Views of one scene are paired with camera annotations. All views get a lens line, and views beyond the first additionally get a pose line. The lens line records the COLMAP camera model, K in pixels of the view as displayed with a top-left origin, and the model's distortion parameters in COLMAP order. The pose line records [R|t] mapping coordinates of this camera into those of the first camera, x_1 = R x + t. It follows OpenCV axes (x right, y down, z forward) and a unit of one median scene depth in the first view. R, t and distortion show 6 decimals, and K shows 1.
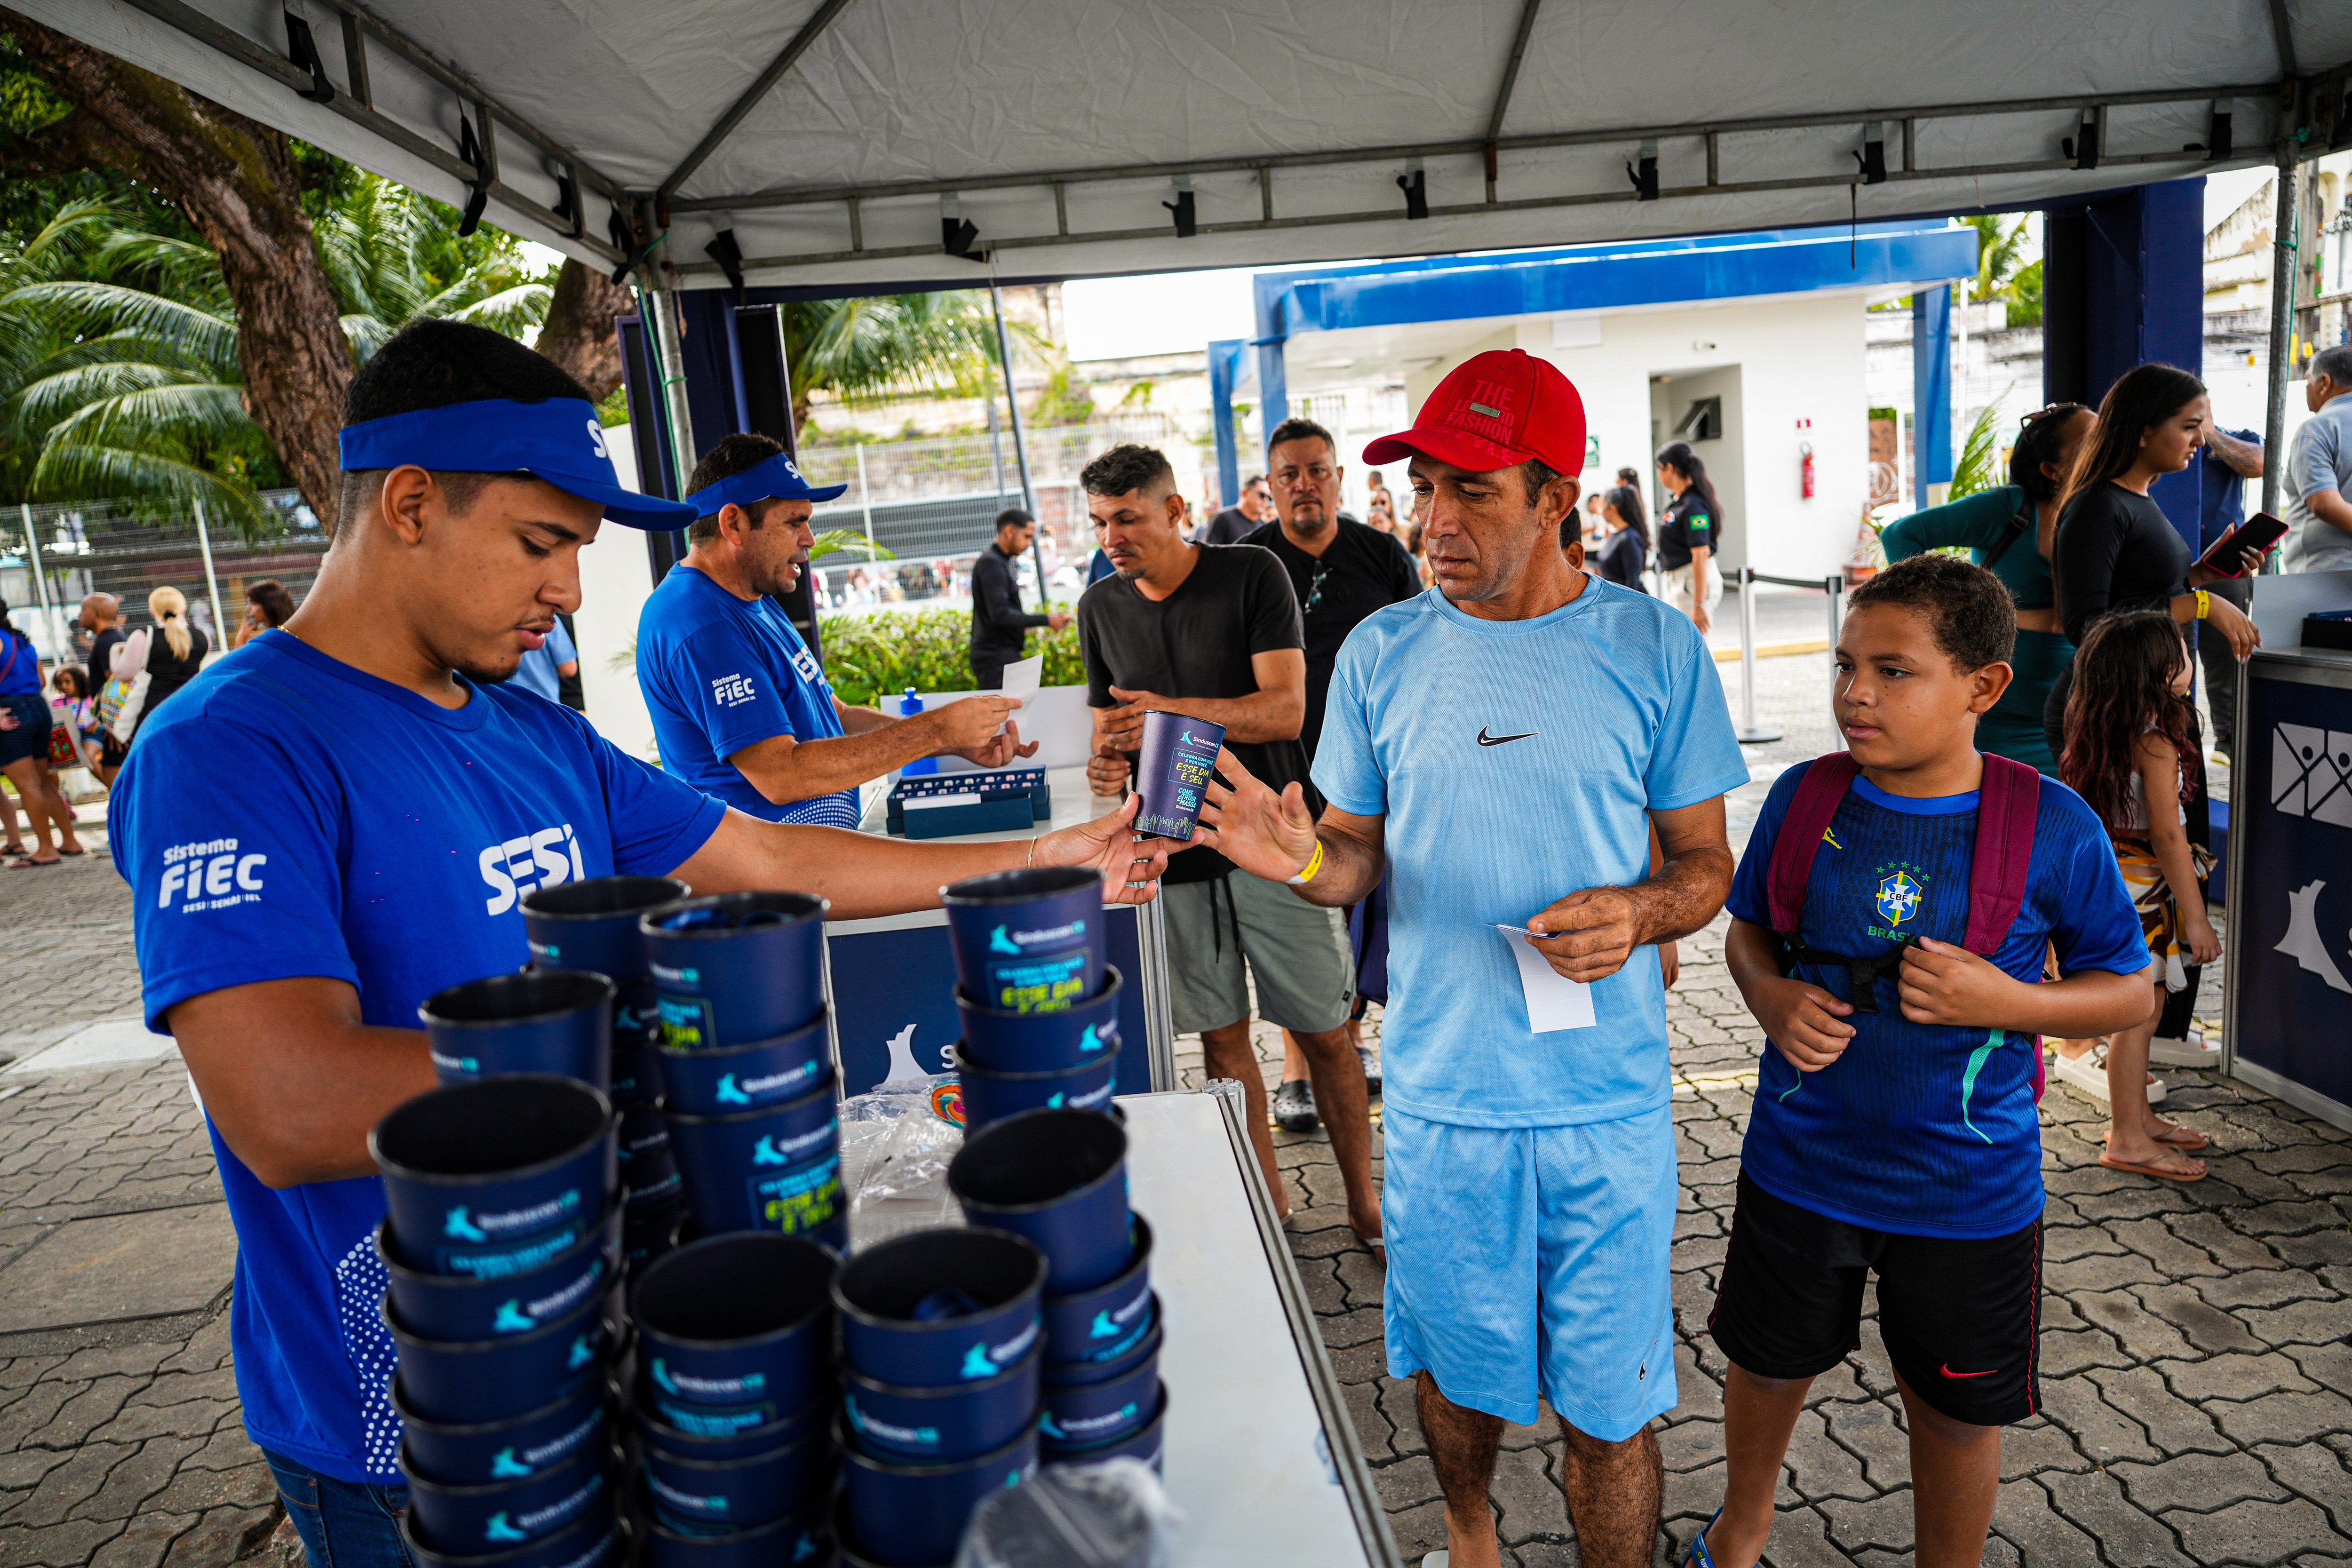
lens RADIAL K [[1528.9, 0, 1186.5], [0, 1528.9, 785.8], [0, 0, 1]] dist [-0.012161, 0.004130]
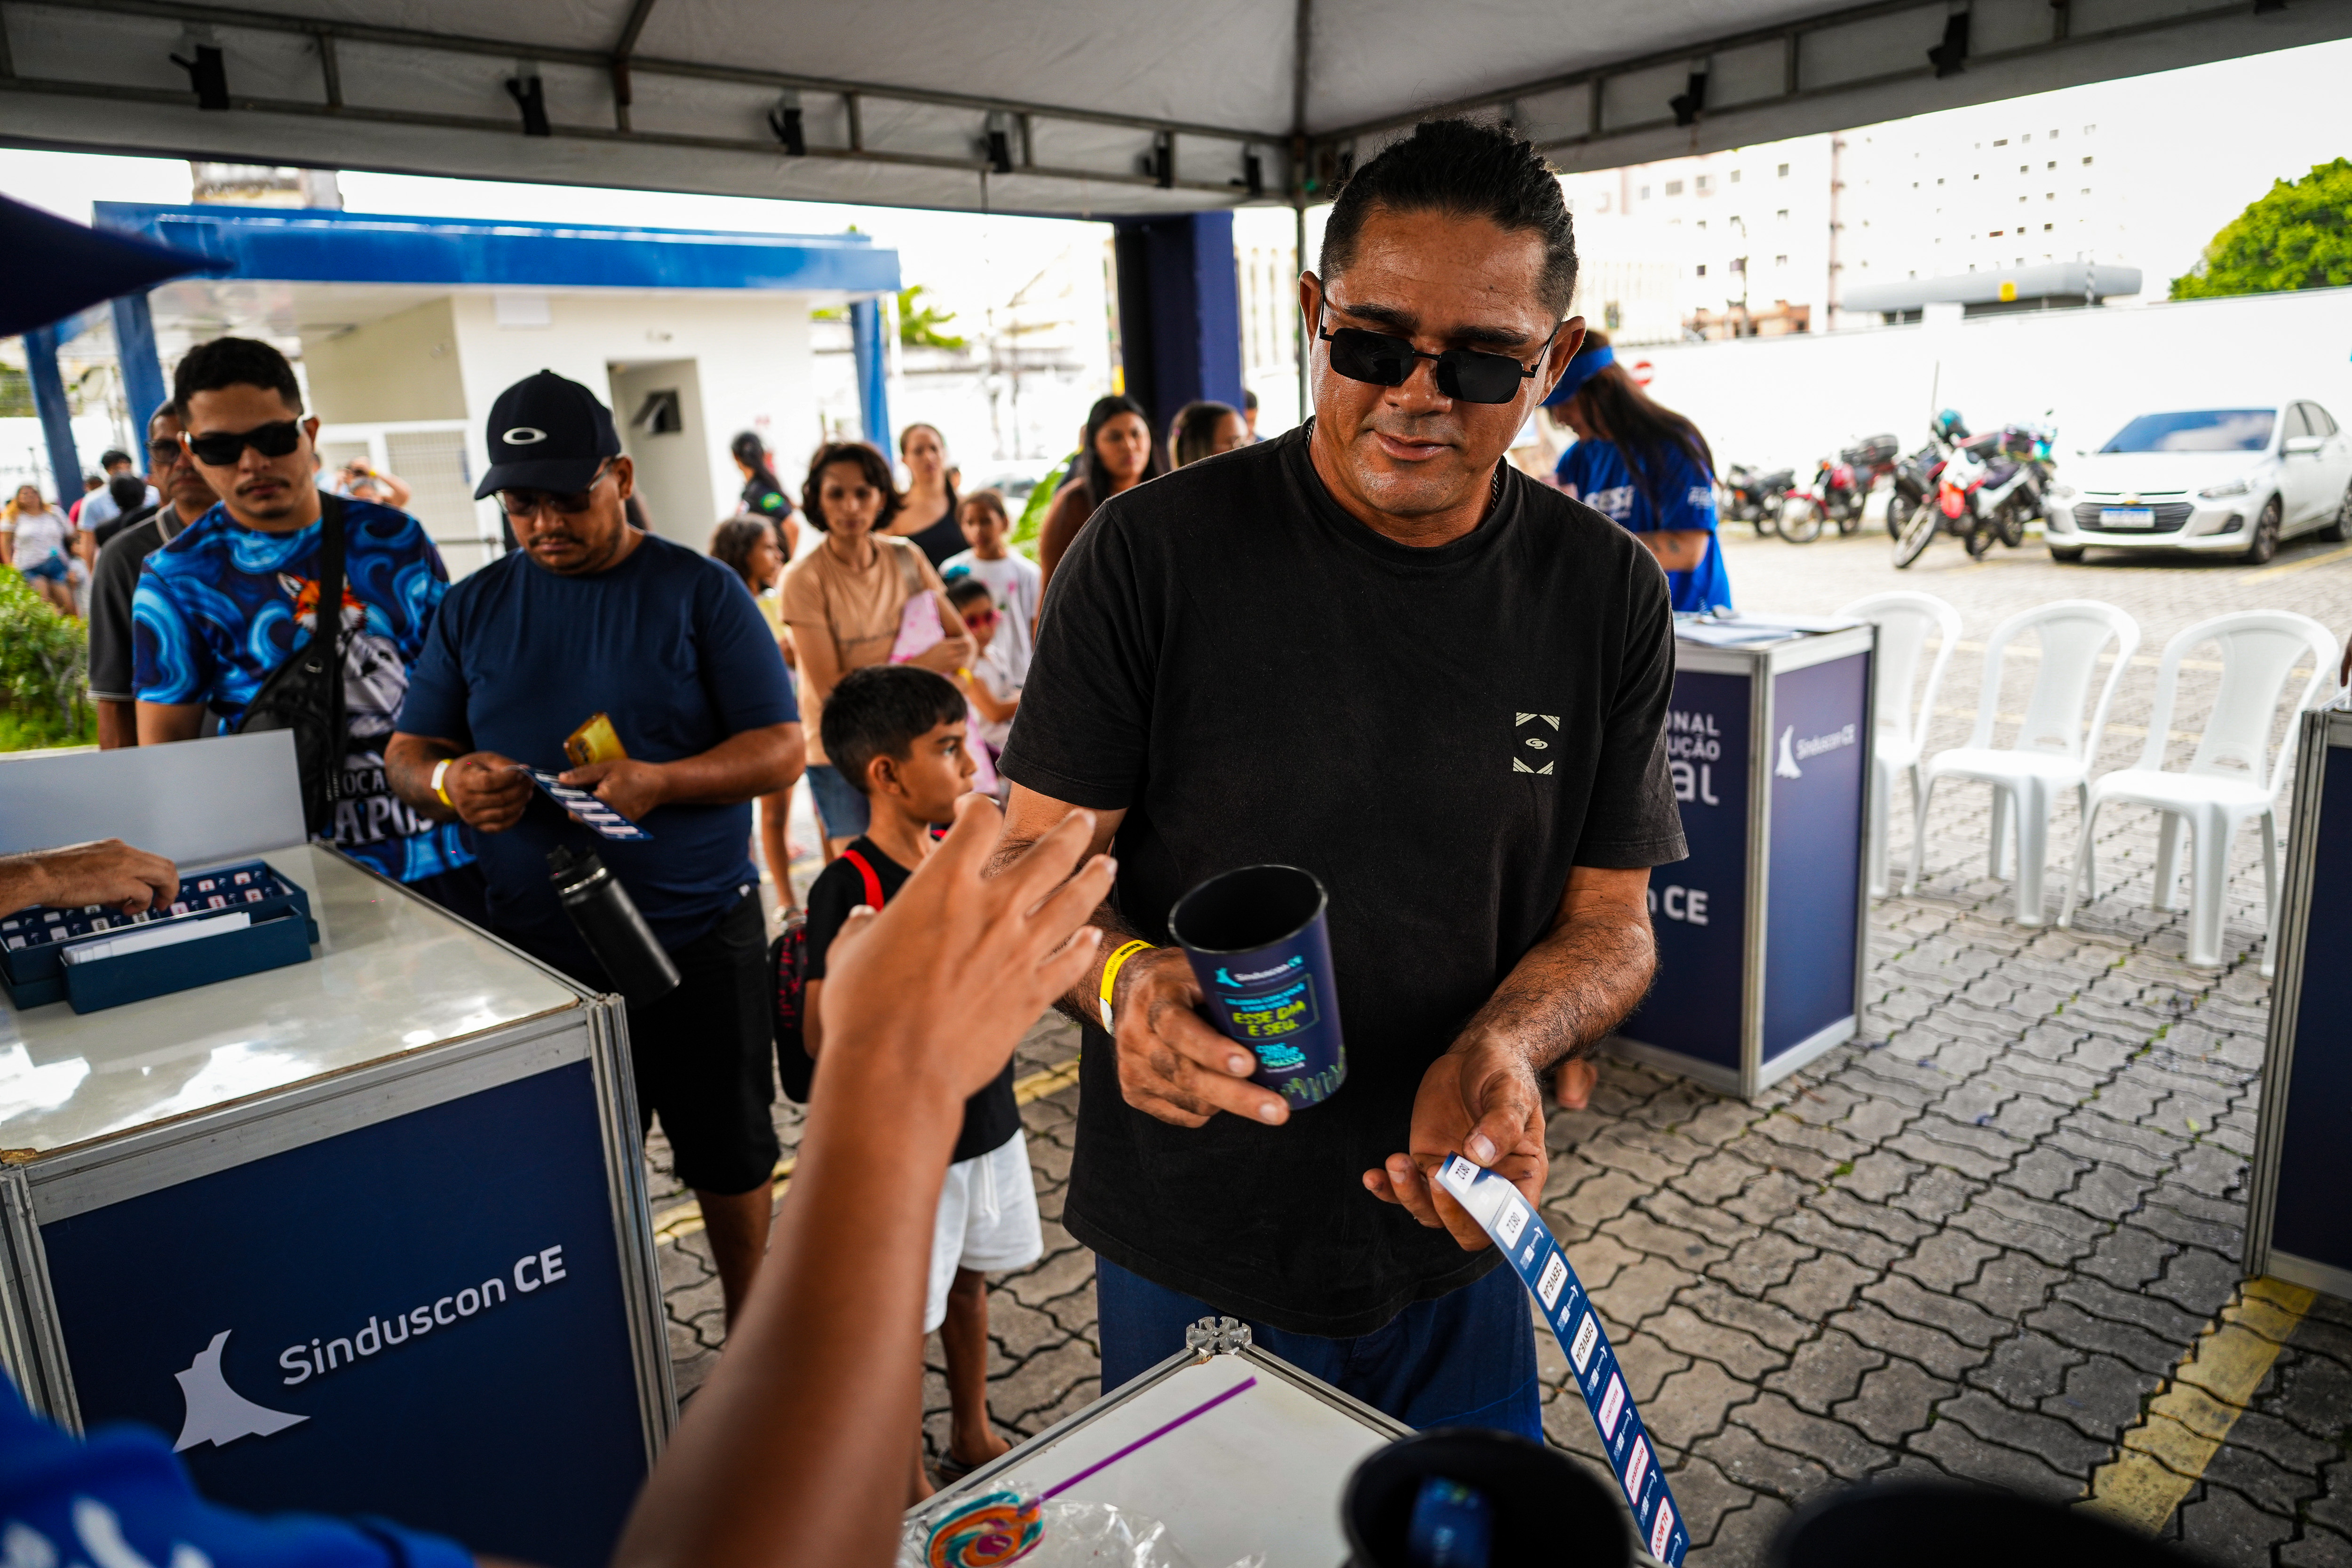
lens RADIAL K [[1528.9, 0, 1165.3], [0, 1528.9, 764.8], [0, 0, 1]] dist [-0.012161, 0.004130]
pose [[0.783471, -0.088773, 0.615055, -0.117495], [0.096203, 0.995138, 0.021086, -0.018241], [-0.613937, 0.042649, 0.788202, 0.156926]]
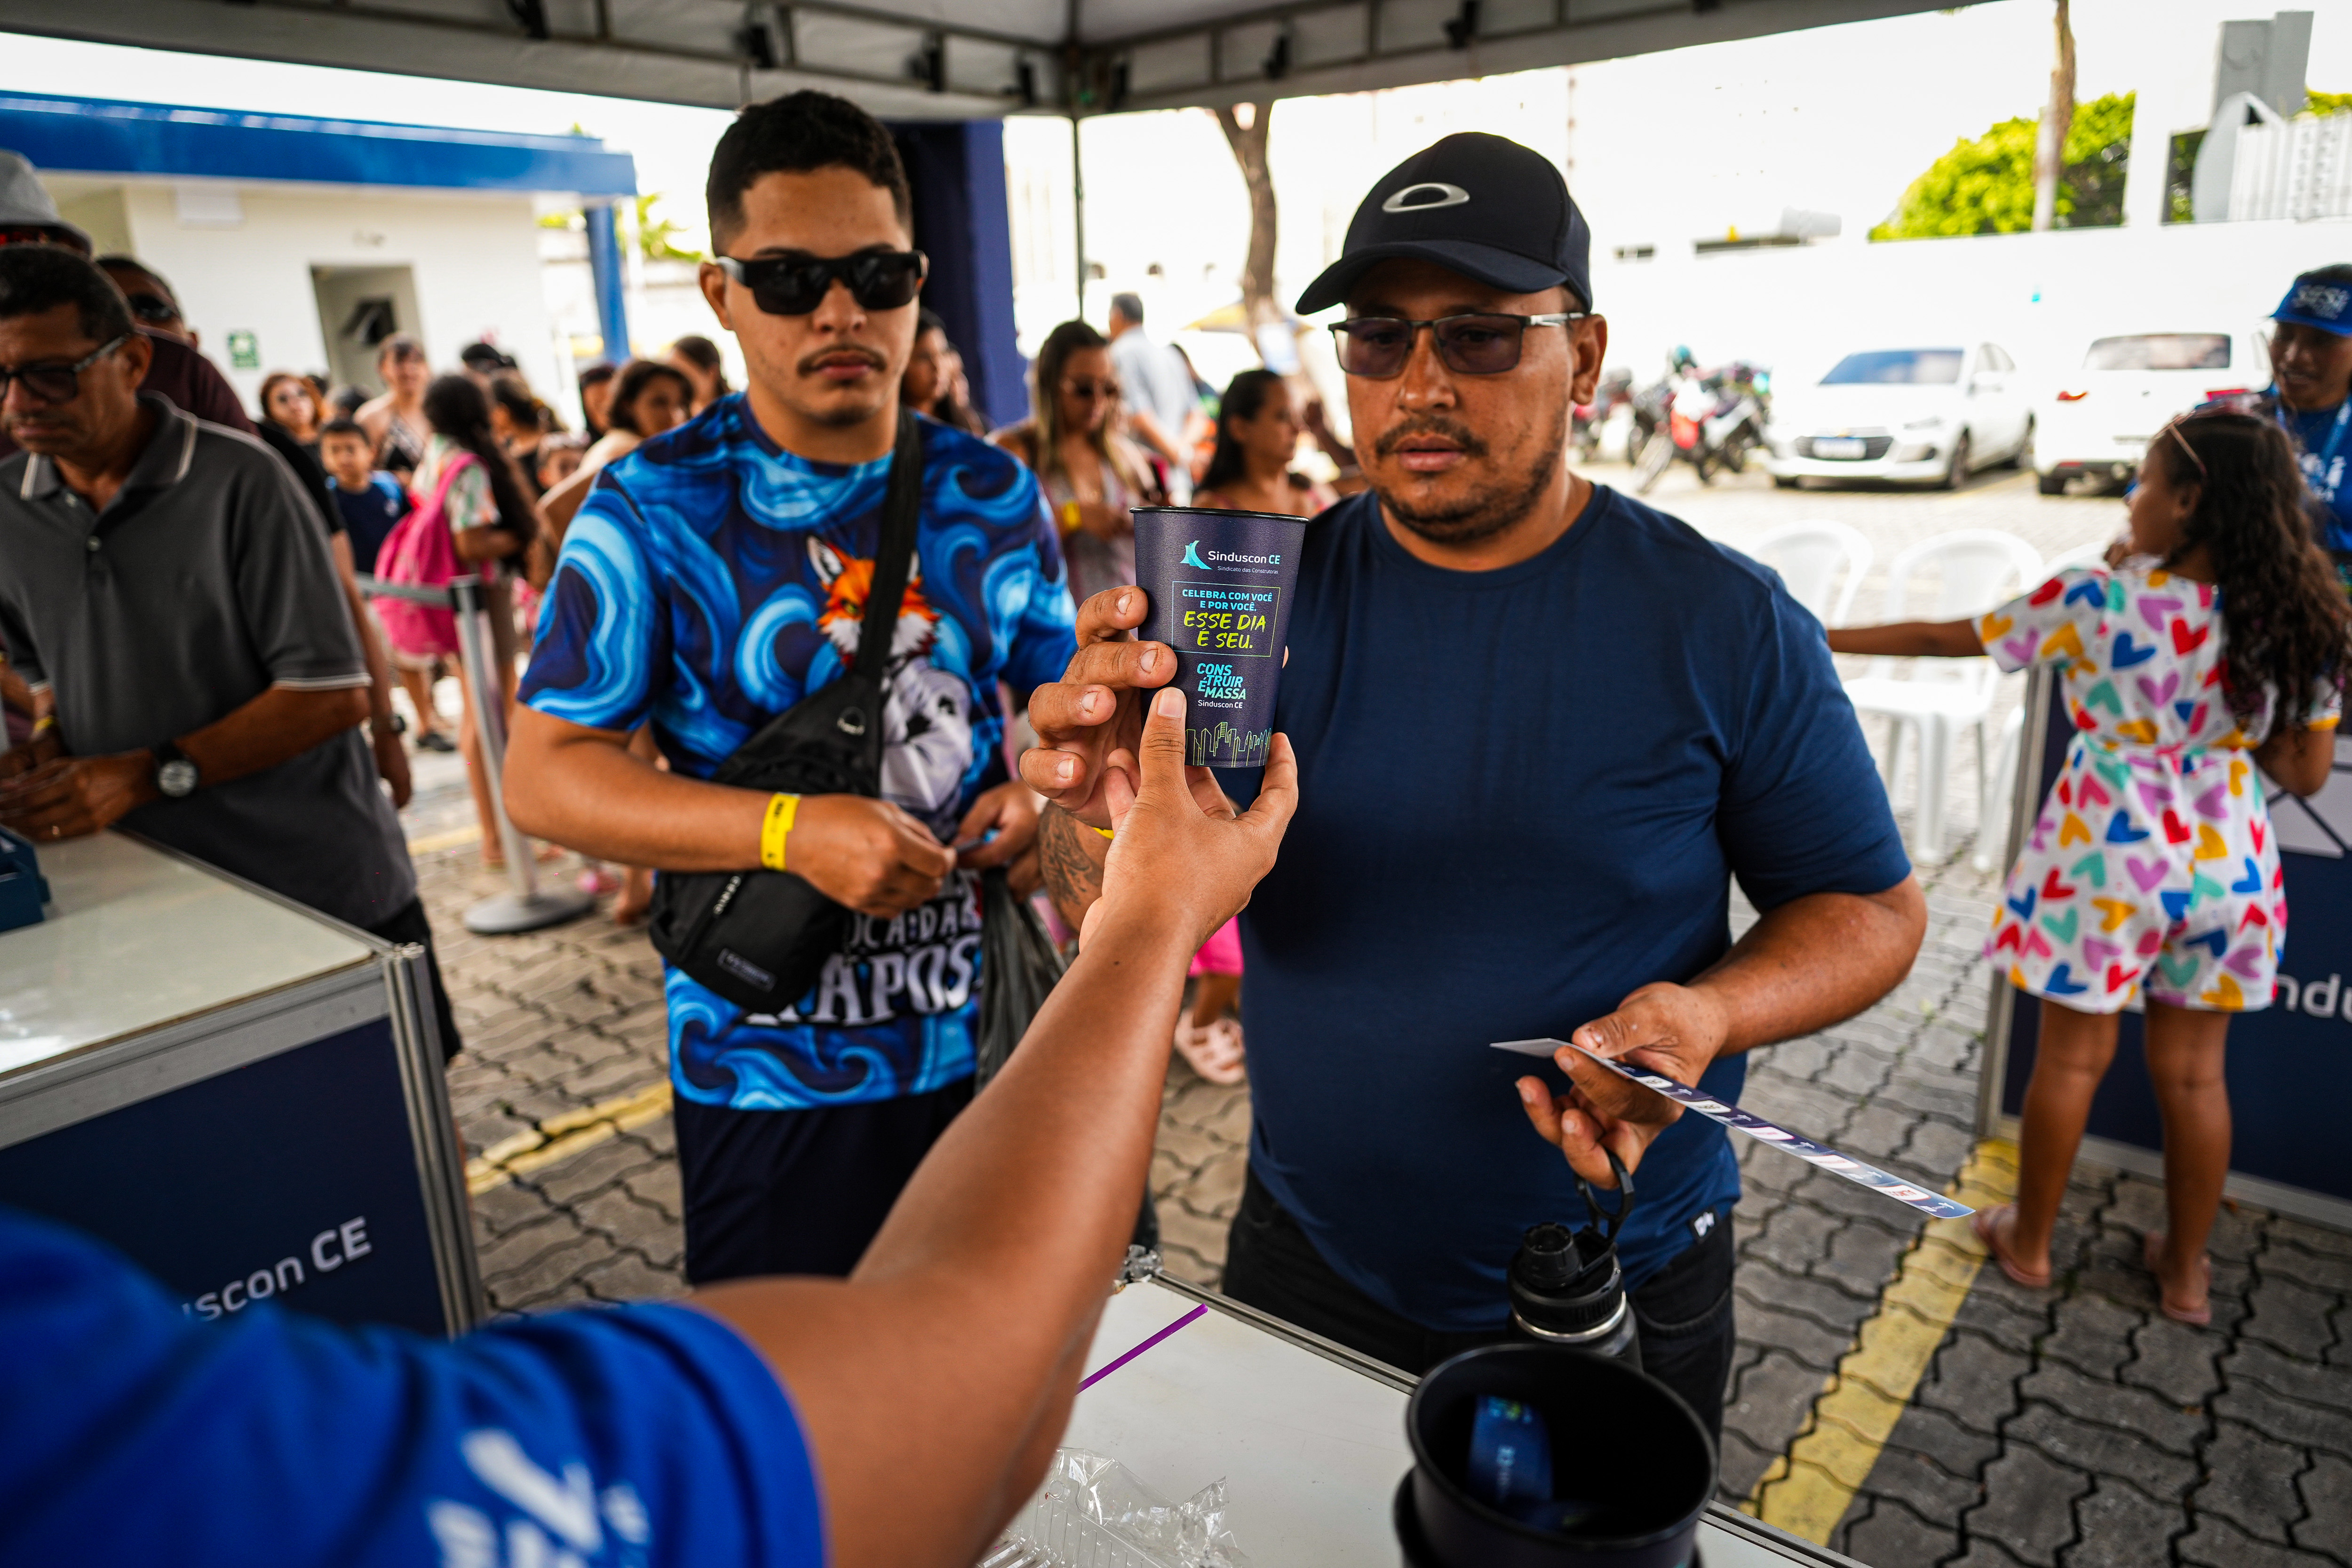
lens RADIAL K [[1528.9, 0, 1159.1], [0, 1528.9, 764.3], [0, 0, 1]] dist [-0.012161, 0.004130]
pose [[0.679754, -0.135068, 0.720896, -0.125808], [0.108692, 0.990595, 0.083111, -0.018230], [-0.725342, 0.021860, 0.688042, 0.175451]]
